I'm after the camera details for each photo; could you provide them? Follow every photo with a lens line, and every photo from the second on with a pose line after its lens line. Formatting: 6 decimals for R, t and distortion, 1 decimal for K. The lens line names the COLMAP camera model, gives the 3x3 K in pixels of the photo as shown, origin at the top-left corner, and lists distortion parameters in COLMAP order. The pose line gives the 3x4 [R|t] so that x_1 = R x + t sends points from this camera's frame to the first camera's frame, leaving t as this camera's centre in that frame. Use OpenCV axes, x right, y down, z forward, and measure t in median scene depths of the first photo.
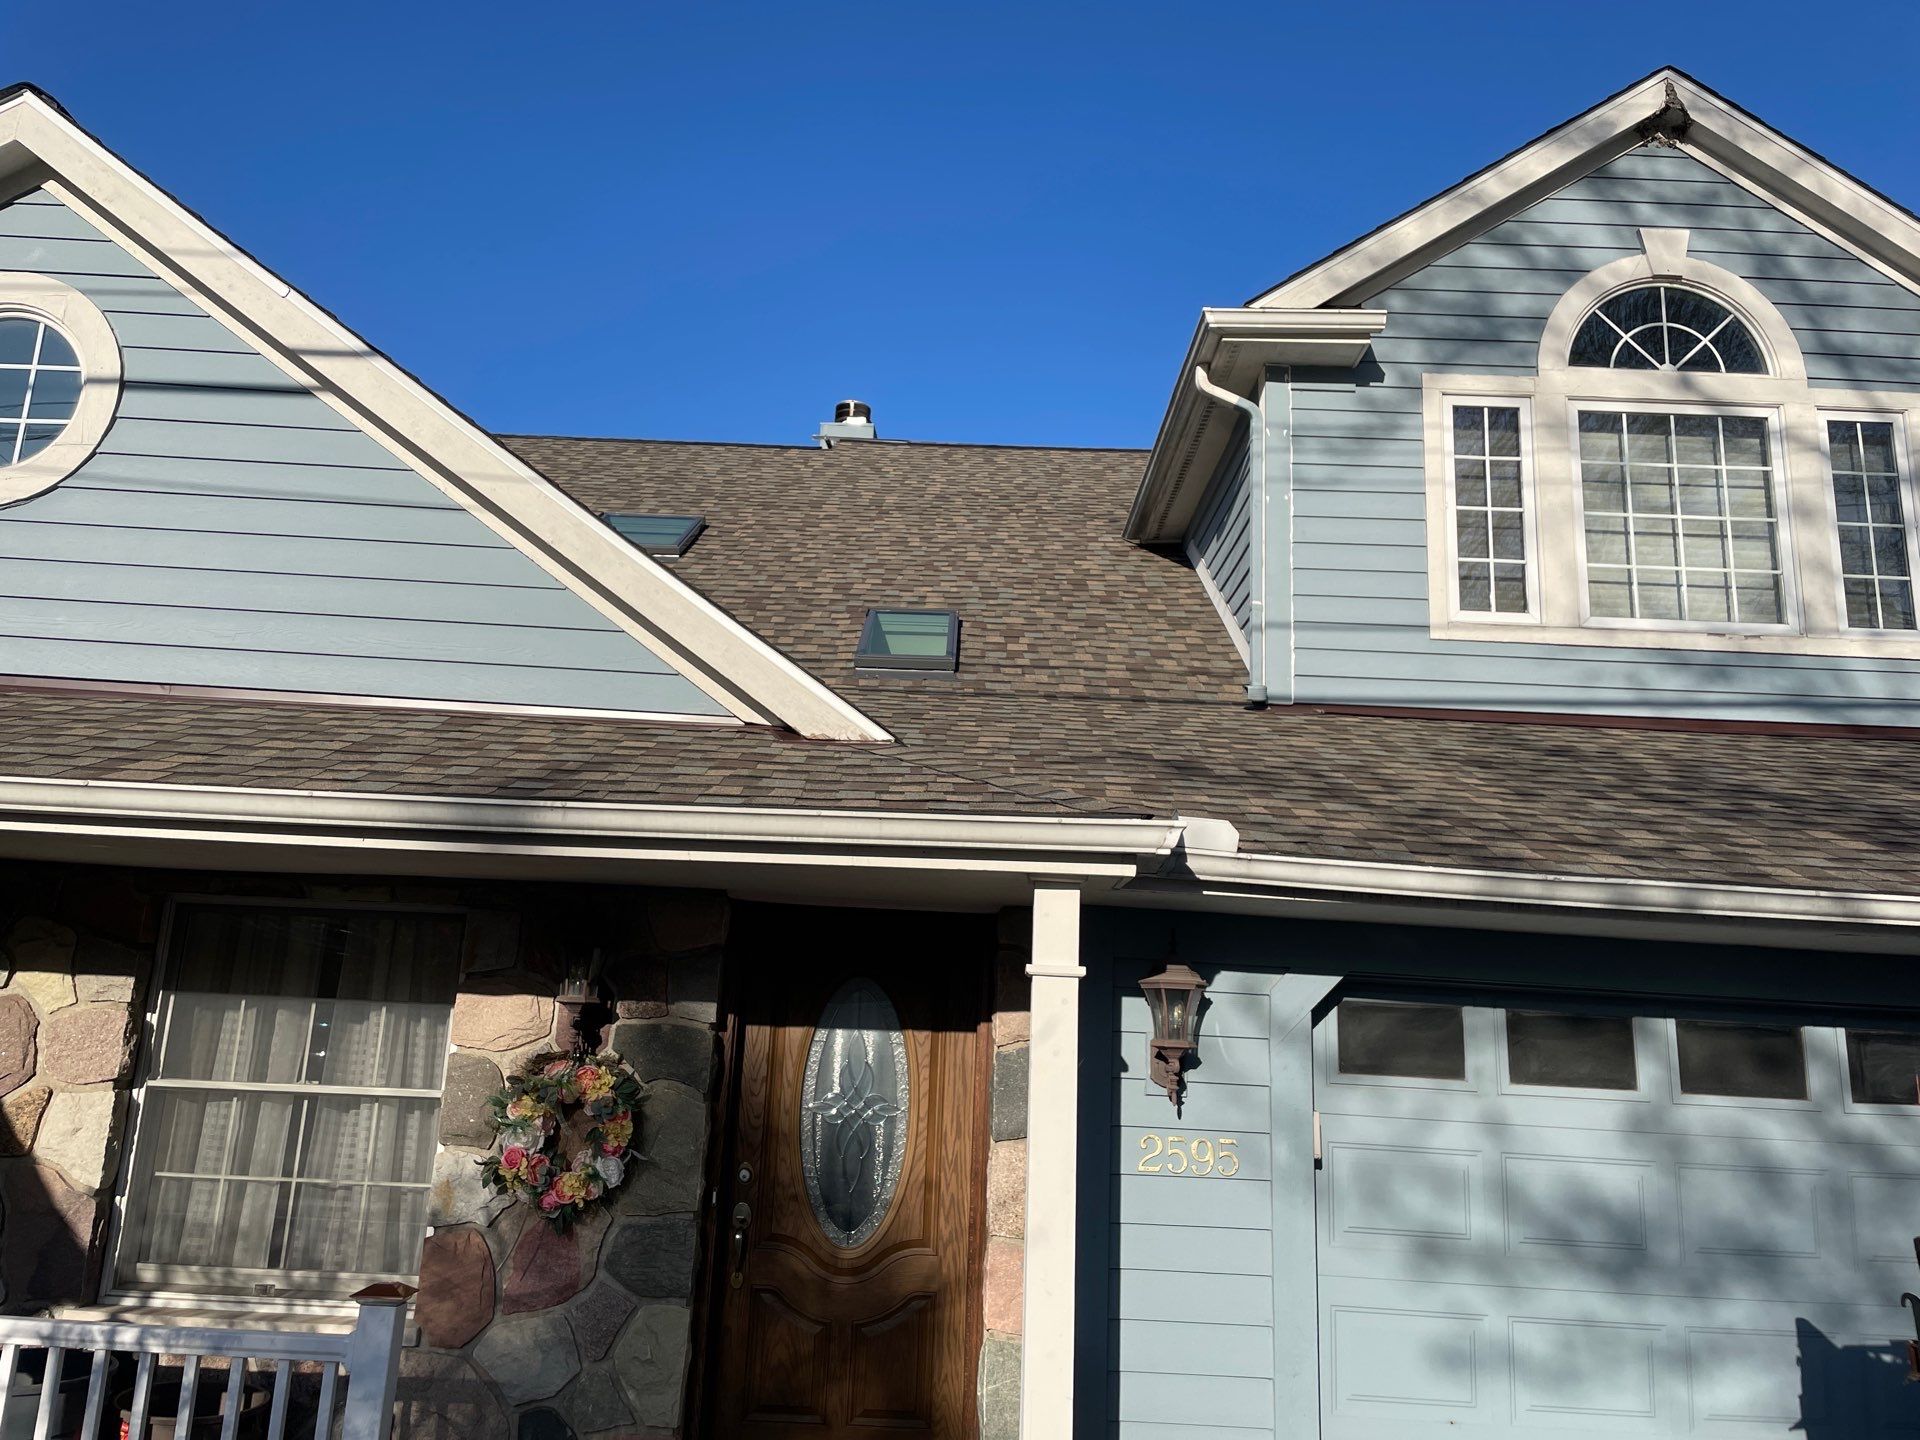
lens RADIAL K [[1442.2, 0, 947.3], [0, 1442.2, 704.5], [0, 0, 1]] dist [0.080917, -0.105058]
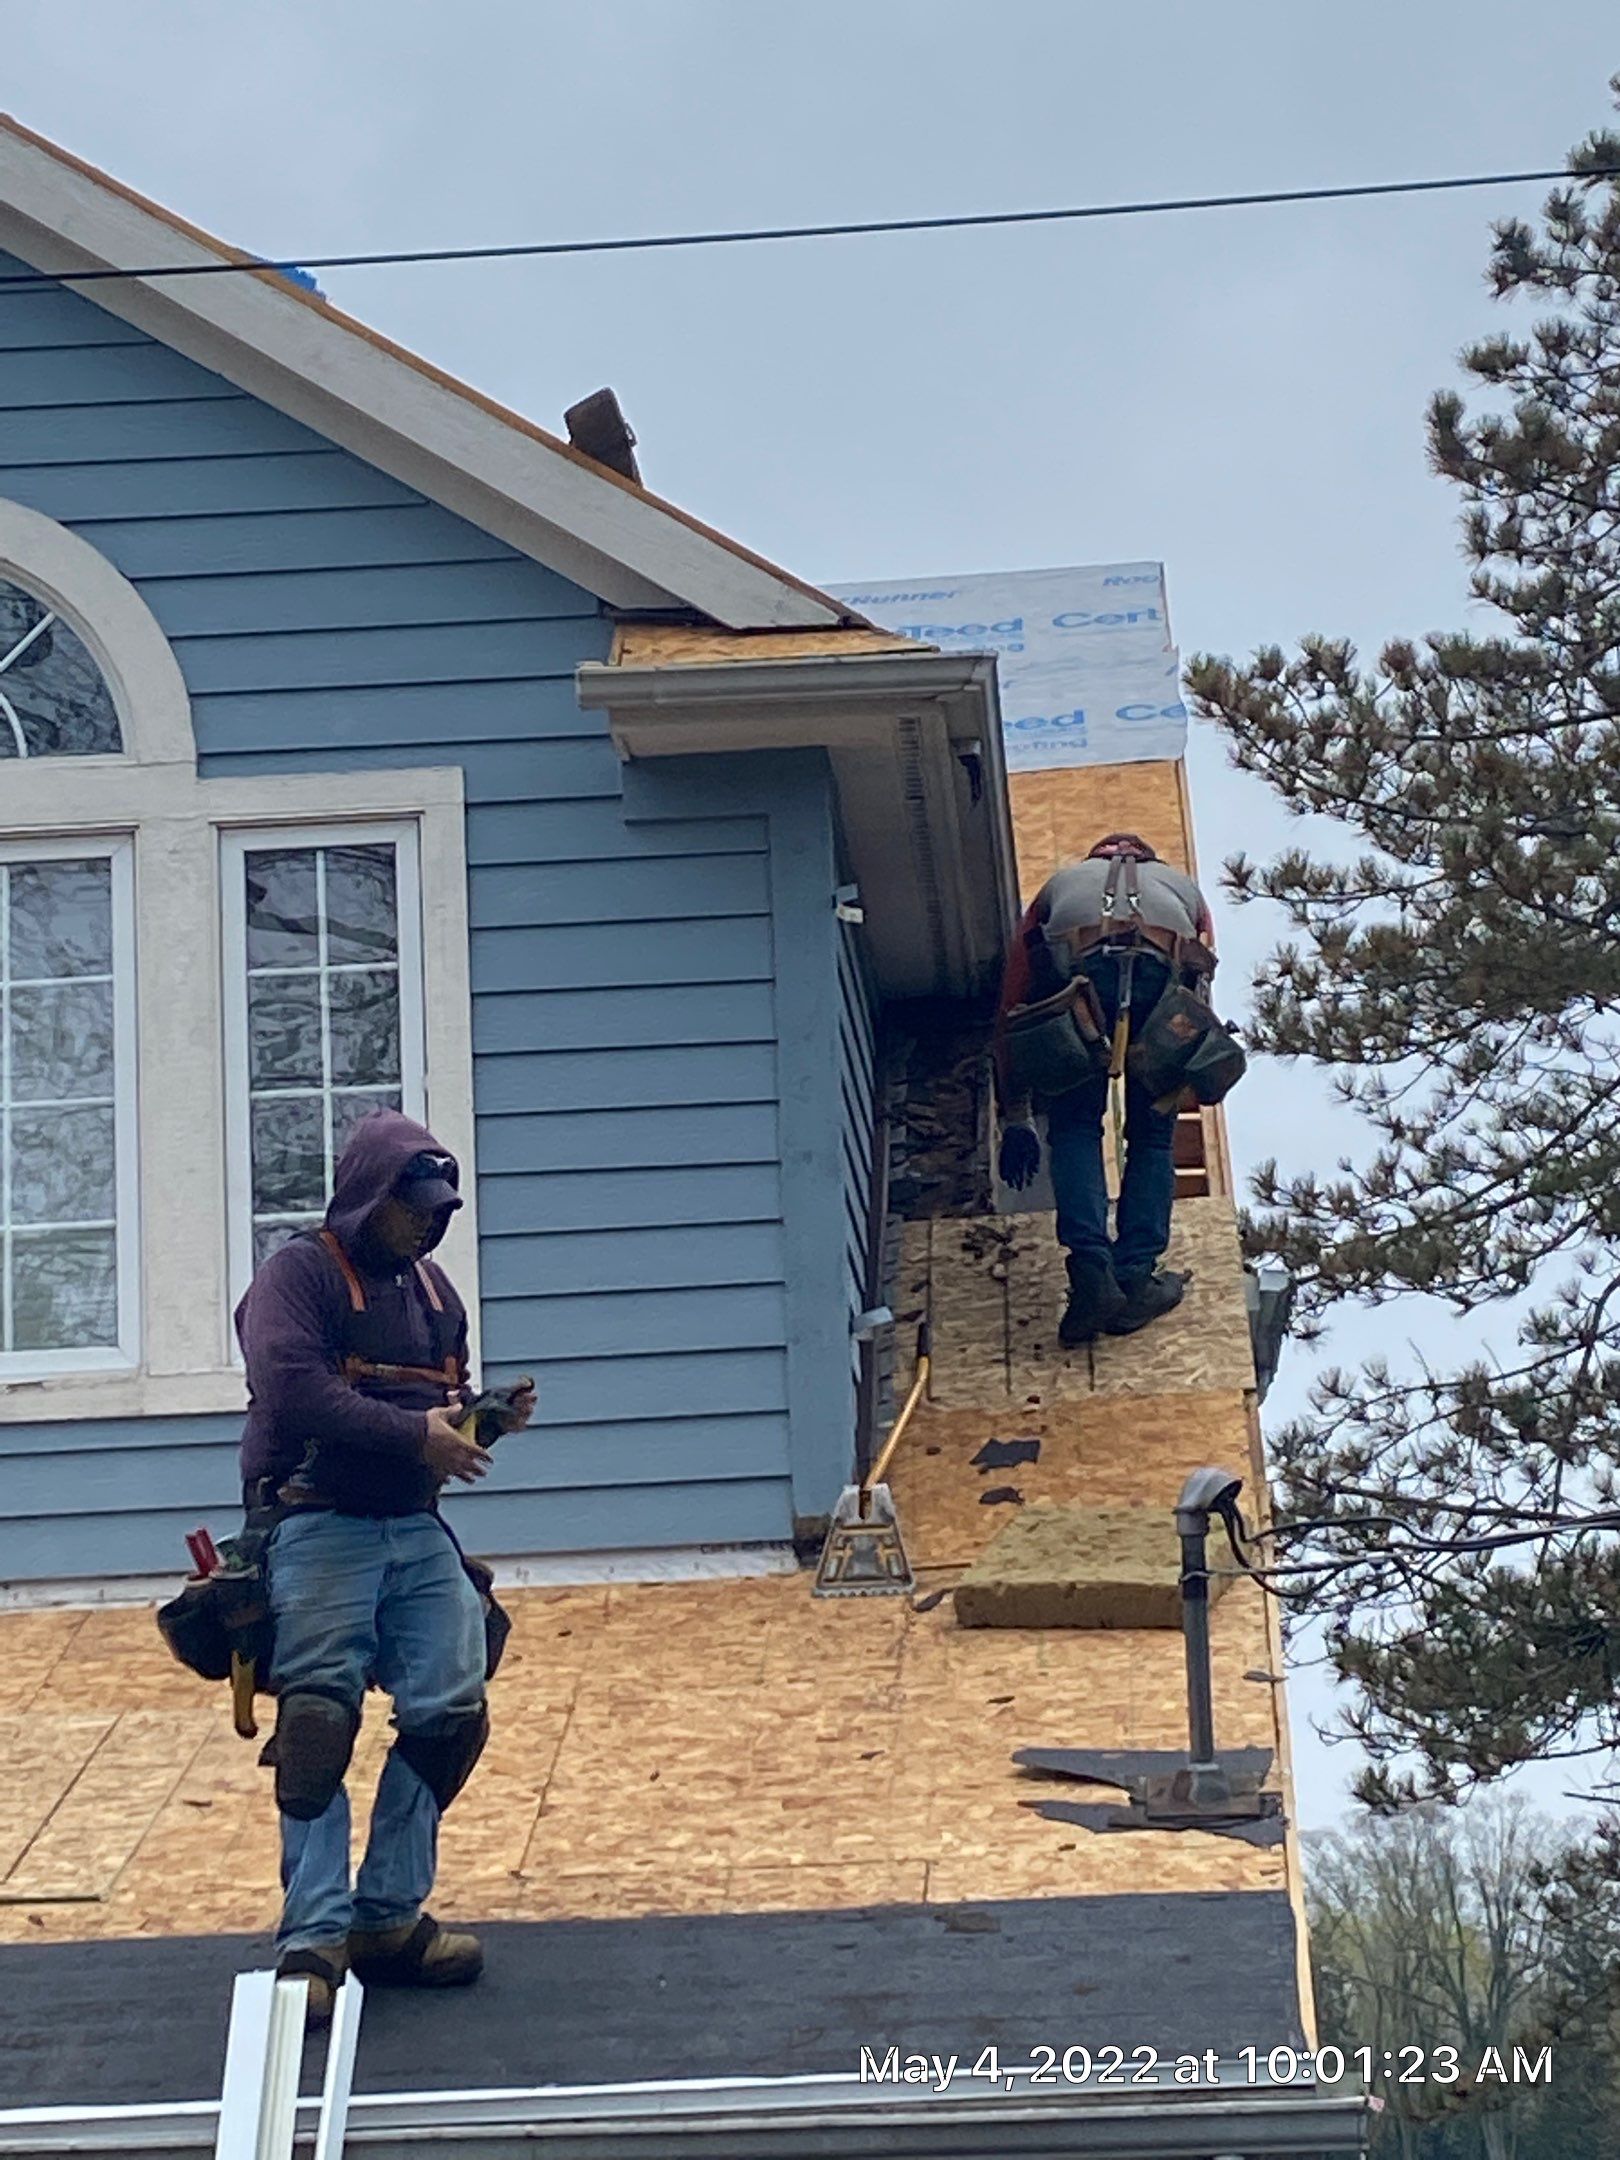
lens RADIAL K [[1622.4, 0, 812.1], [0, 1622.4, 1085.6], [0, 0, 1]] dist [0.080917, -0.105058]
pose [[0.995180, -0.097168, -0.013208, 1.071064], [0.097924, 0.977592, 0.186344, -0.278114], [-0.005195, -0.186740, 0.982396, 0.677604]]
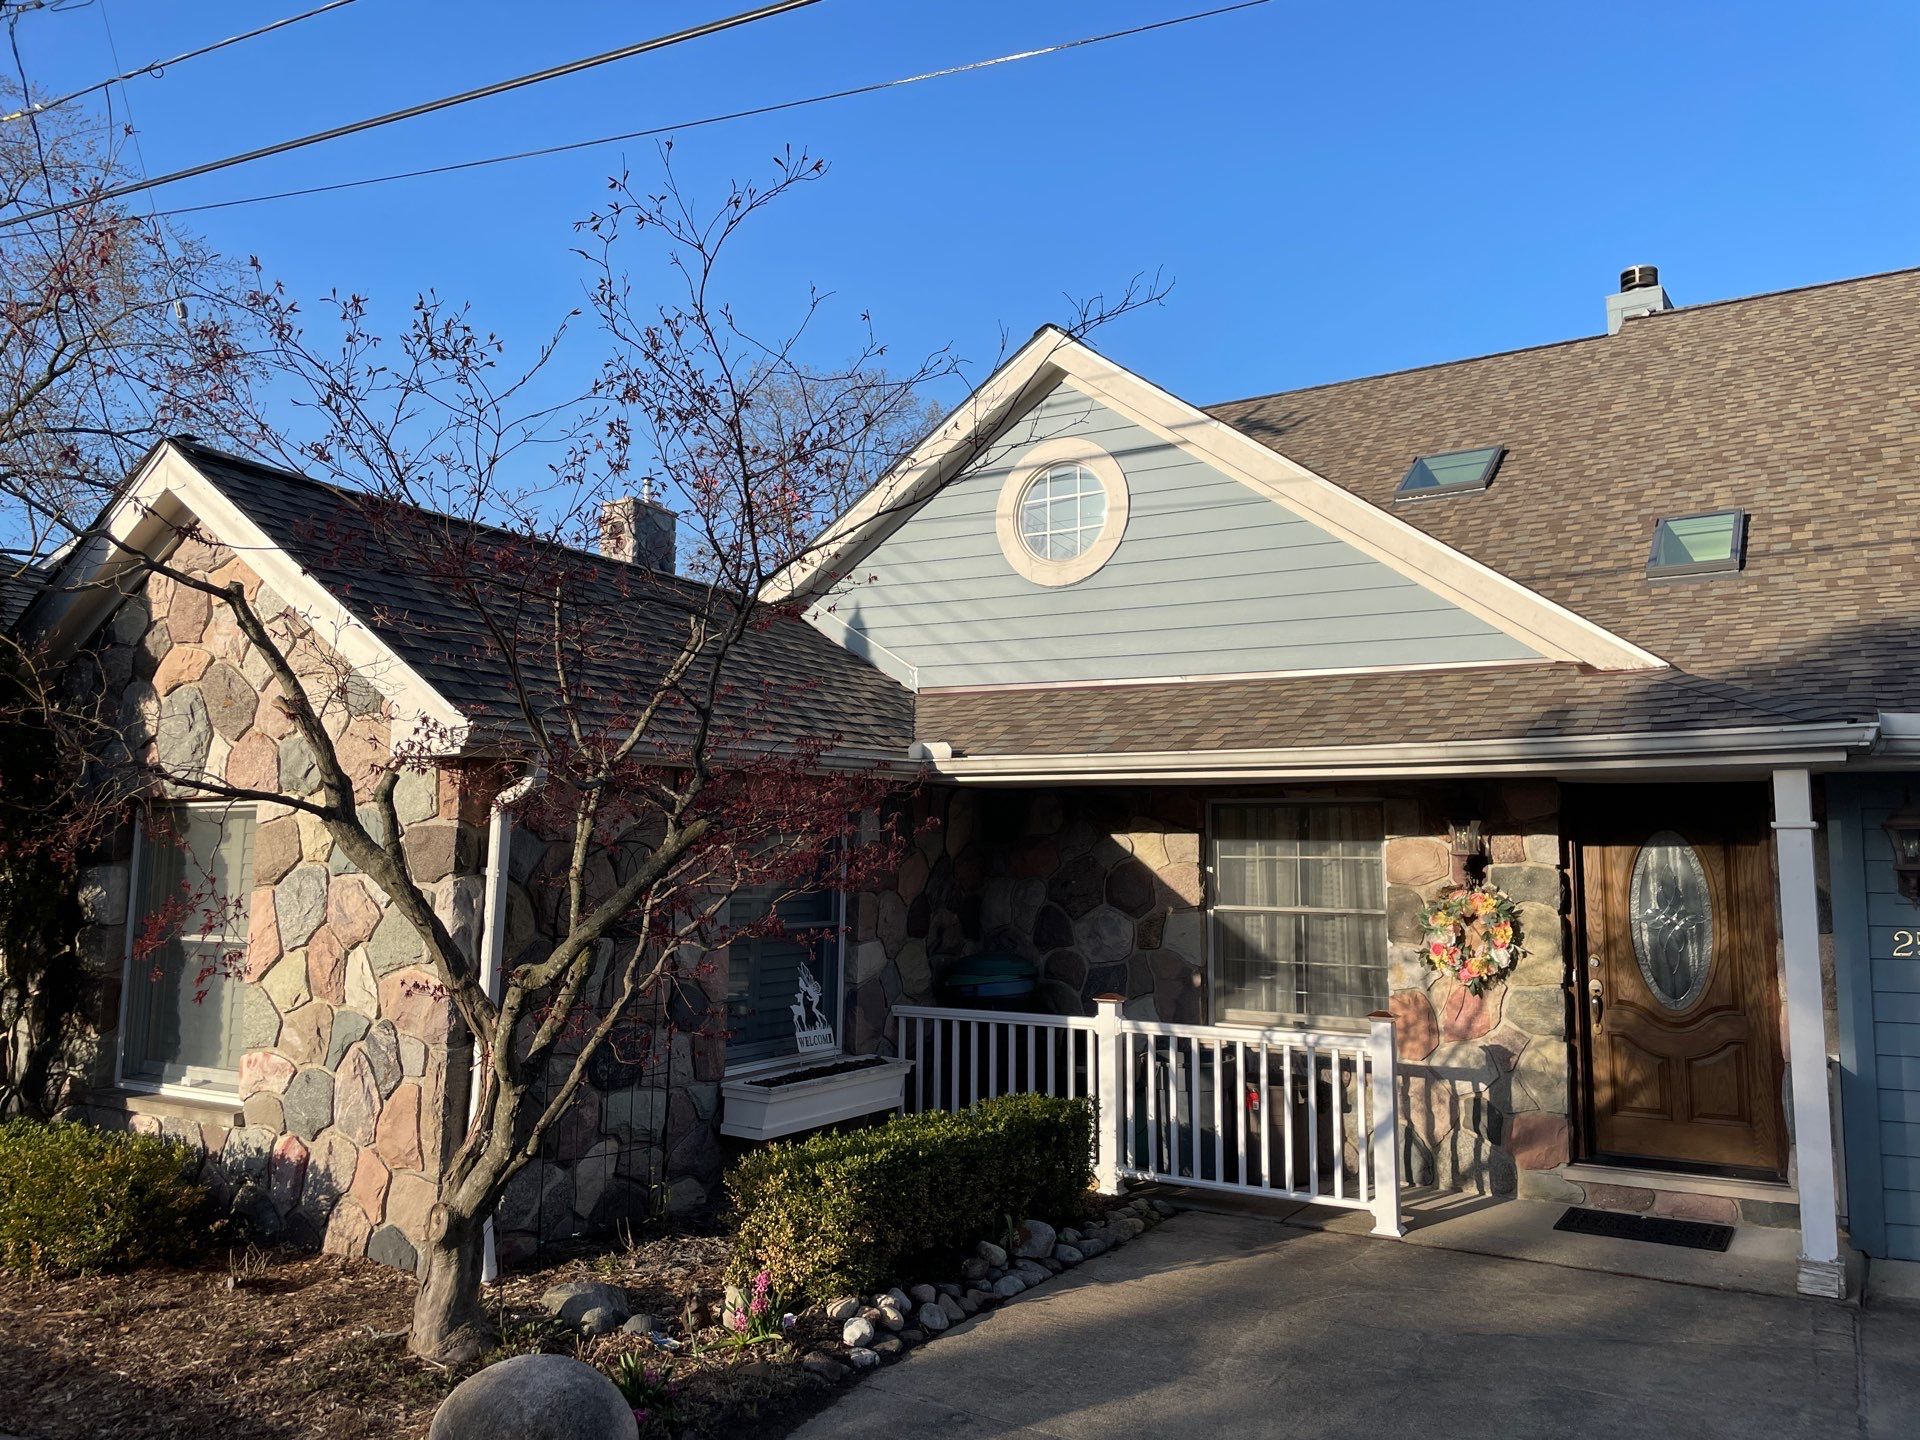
lens RADIAL K [[1442.2, 0, 969.5], [0, 1442.2, 699.7], [0, 0, 1]] dist [0.080917, -0.105058]
pose [[0.853367, -0.096722, -0.512260, 0.098550], [0.150159, 0.986597, 0.063864, -0.124555], [0.499217, -0.131420, 0.856453, -0.524102]]
